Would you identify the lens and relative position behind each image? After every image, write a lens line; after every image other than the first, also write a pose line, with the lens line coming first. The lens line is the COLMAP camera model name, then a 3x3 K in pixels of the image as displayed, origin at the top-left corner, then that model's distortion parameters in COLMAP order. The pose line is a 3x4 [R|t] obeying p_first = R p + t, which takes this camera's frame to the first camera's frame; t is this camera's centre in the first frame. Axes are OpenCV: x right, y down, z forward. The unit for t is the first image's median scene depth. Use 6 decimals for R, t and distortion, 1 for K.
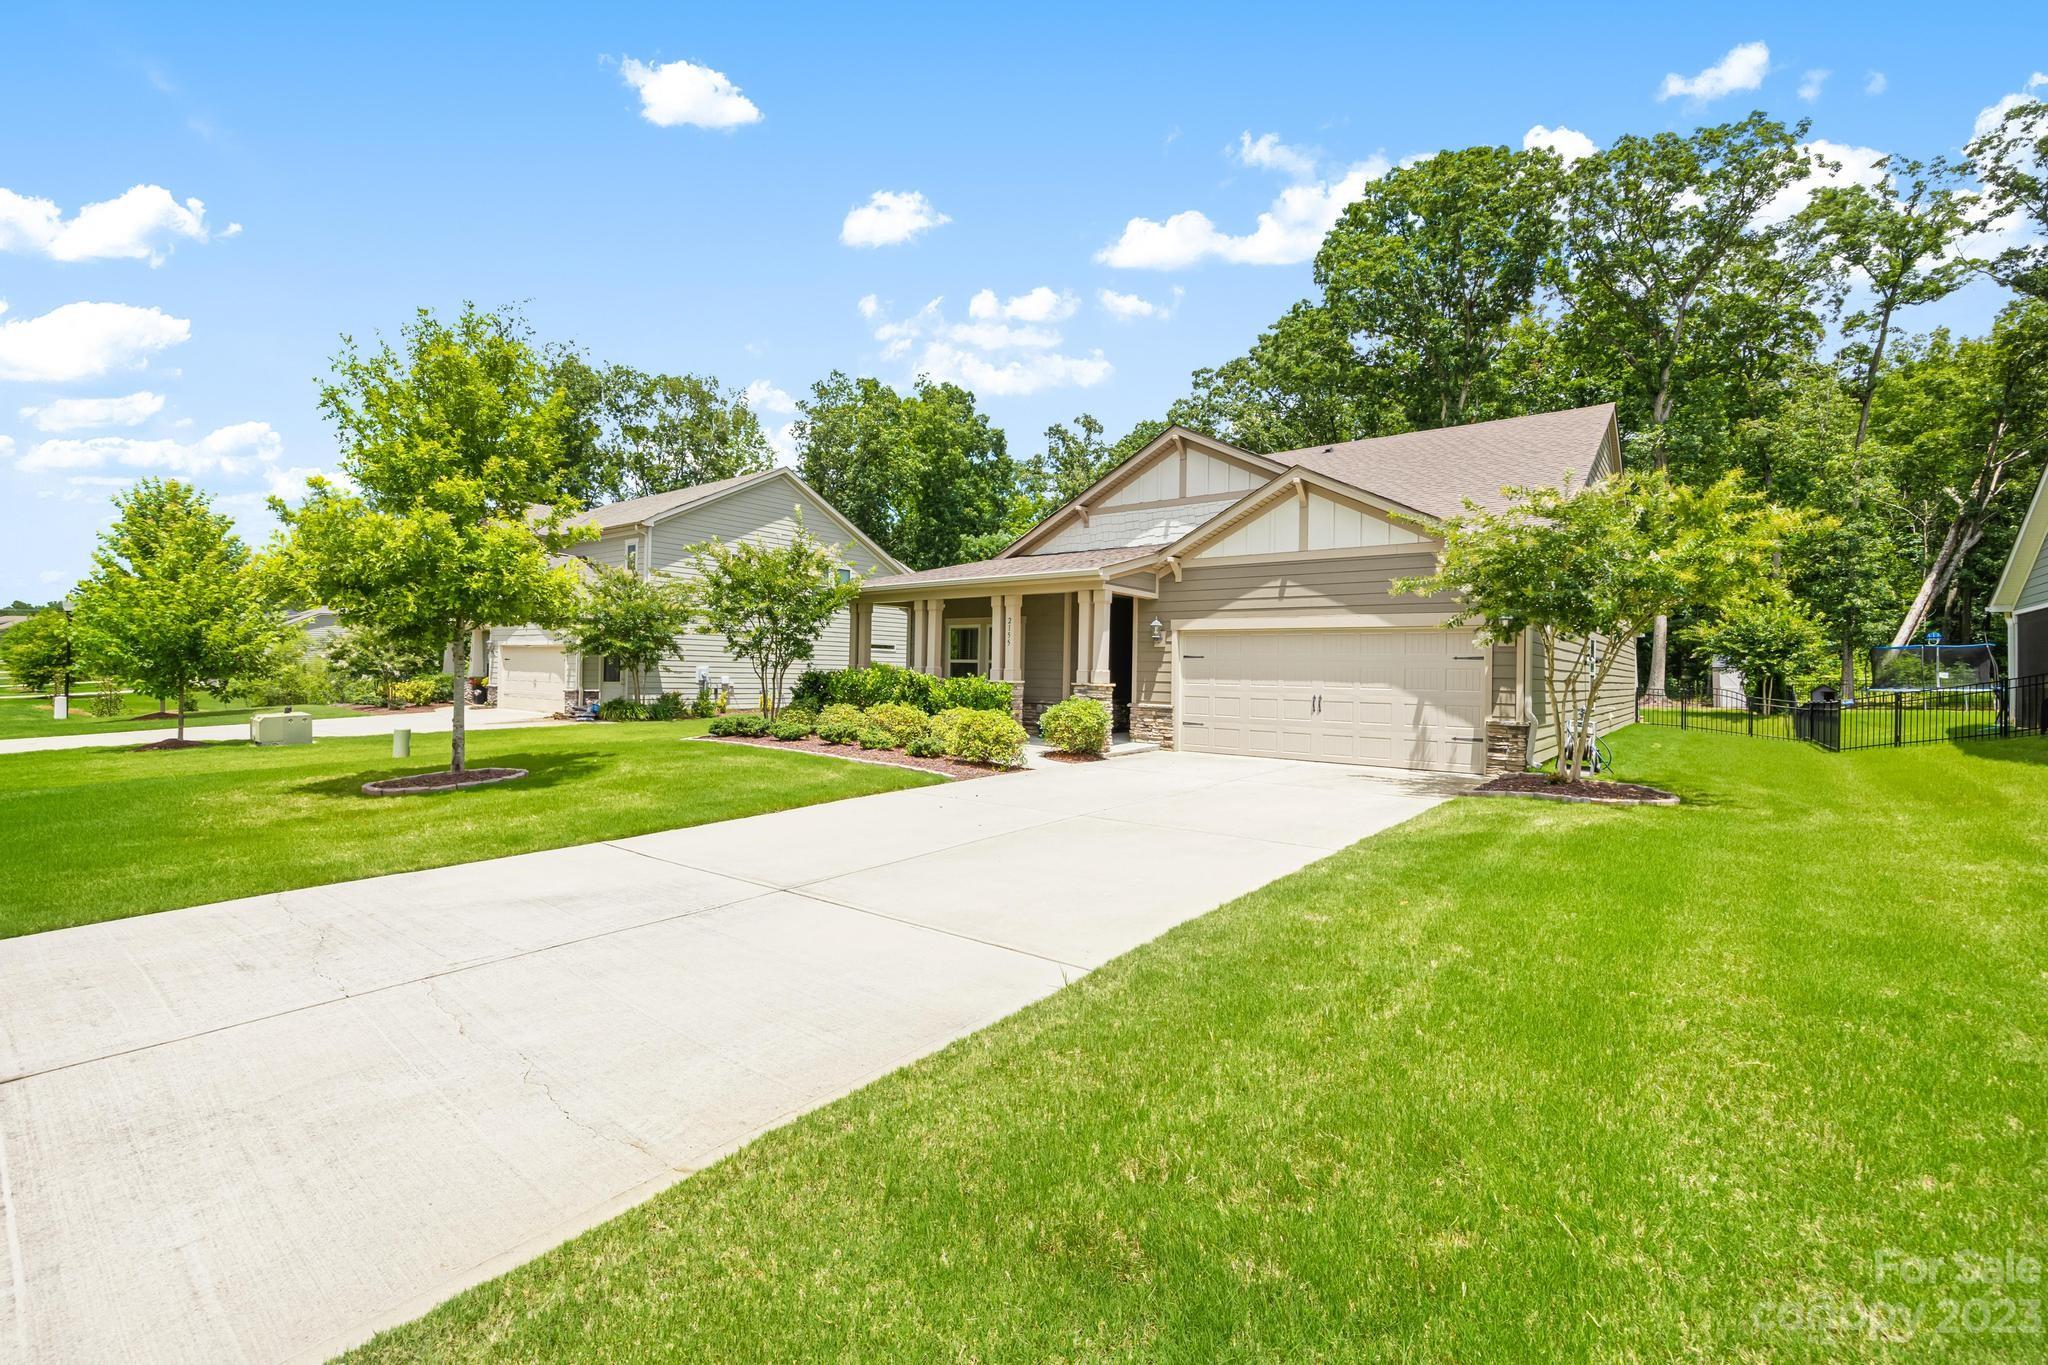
lens RADIAL K [[824.6, 0, 1032.0], [0, 824.6, 672.4], [0, 0, 1]] dist [0.002834, 0.000185]
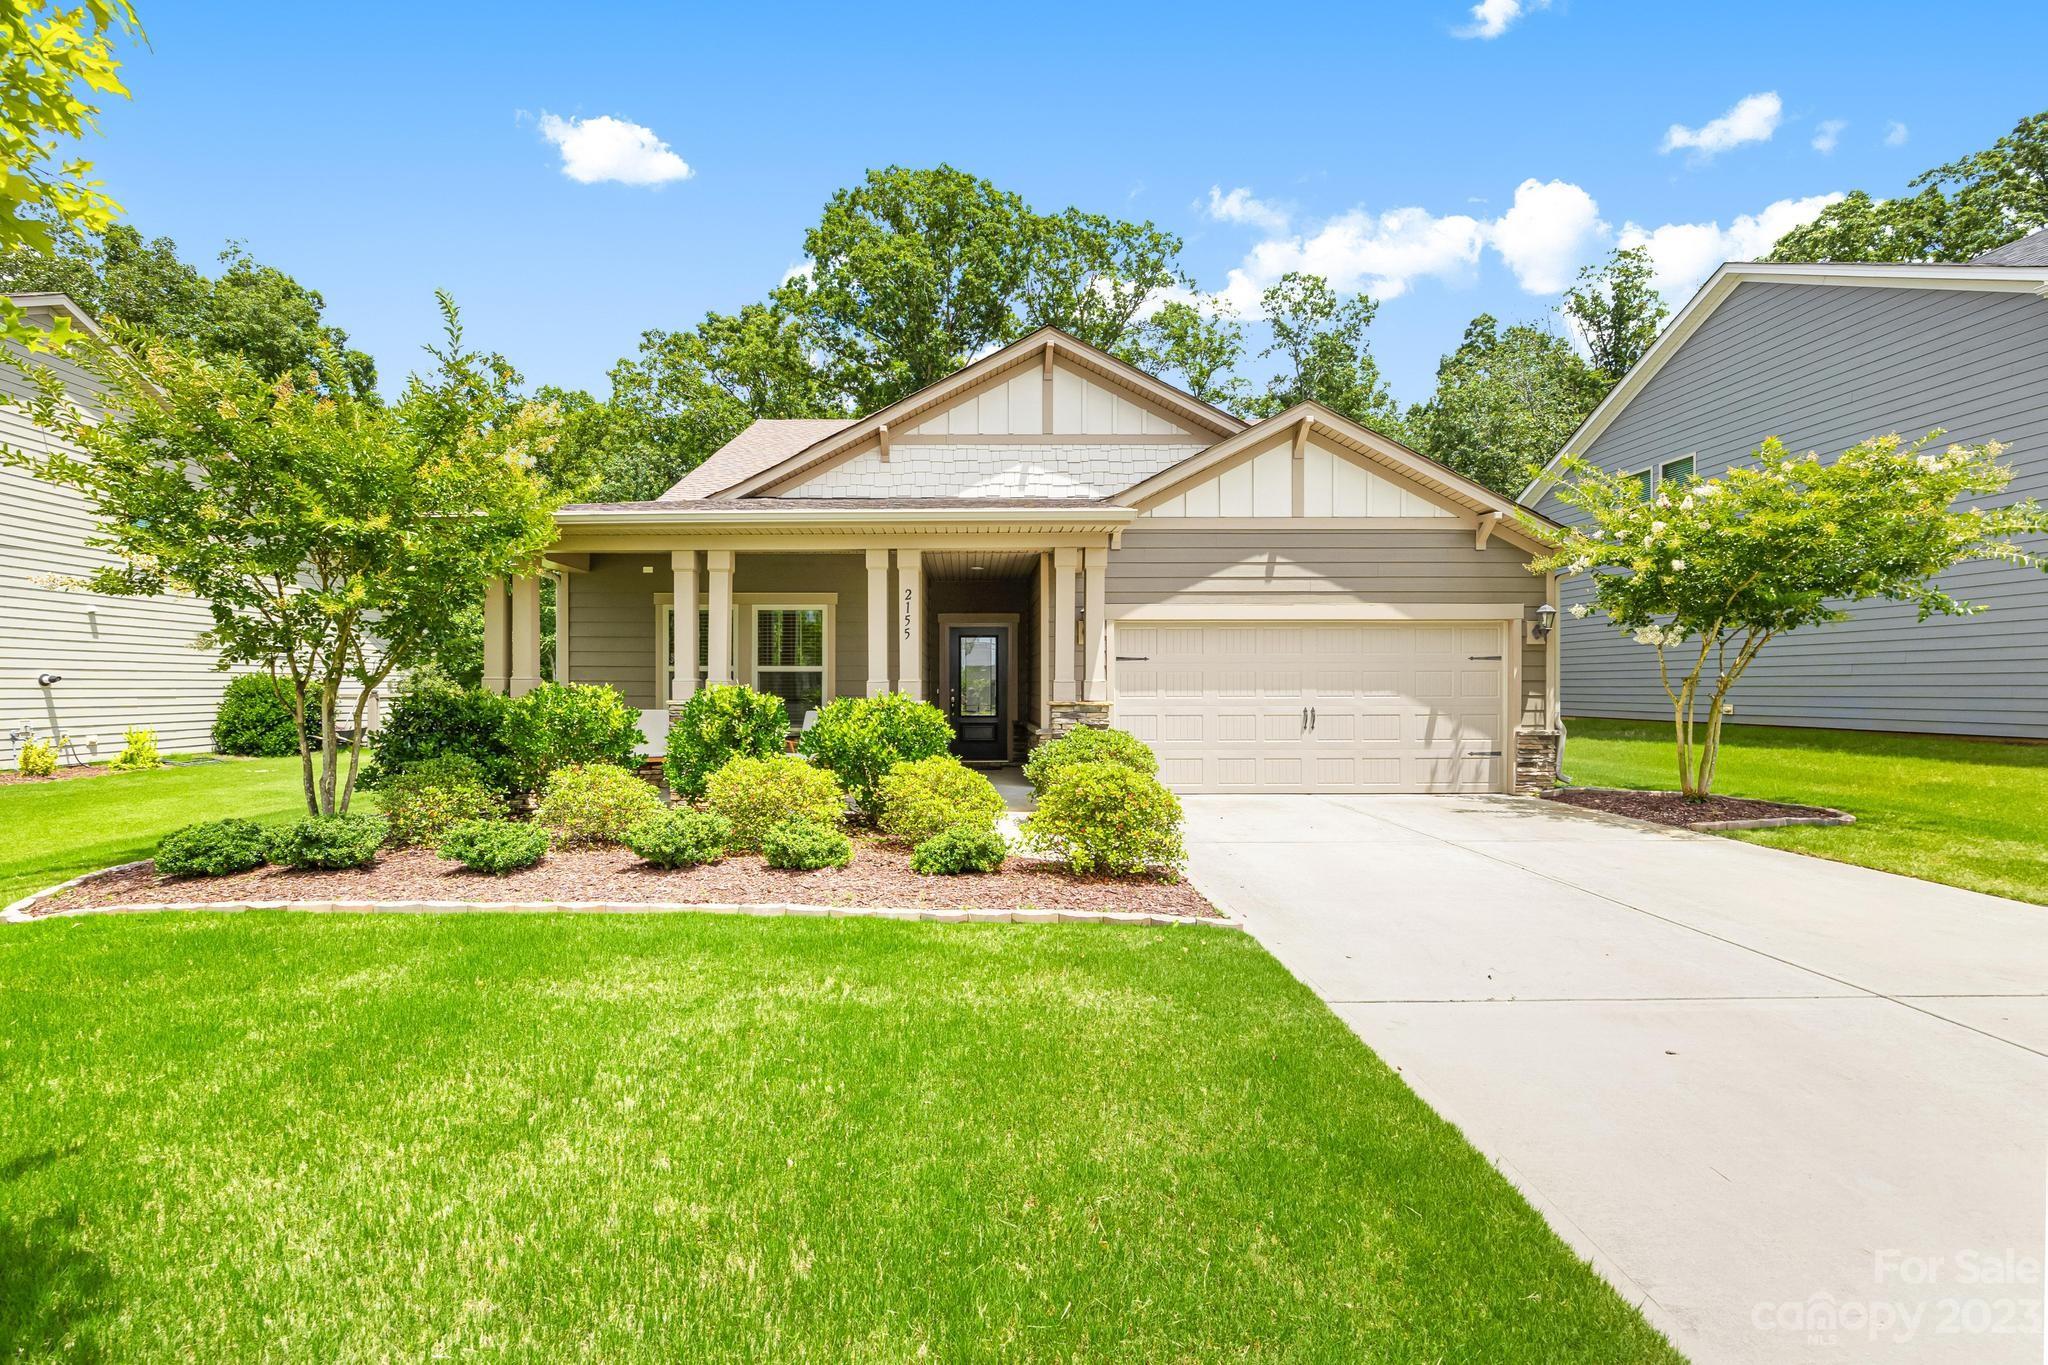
lens RADIAL K [[843.9, 0, 1024.9], [0, 843.9, 695.9], [0, 0, 1]] dist [0.002100, -0.000003]
pose [[0.803348, -0.027946, 0.594853, -0.319502], [0.015327, 0.999538, 0.026259, -0.007420], [-0.595312, -0.011978, 0.803405, 0.501241]]
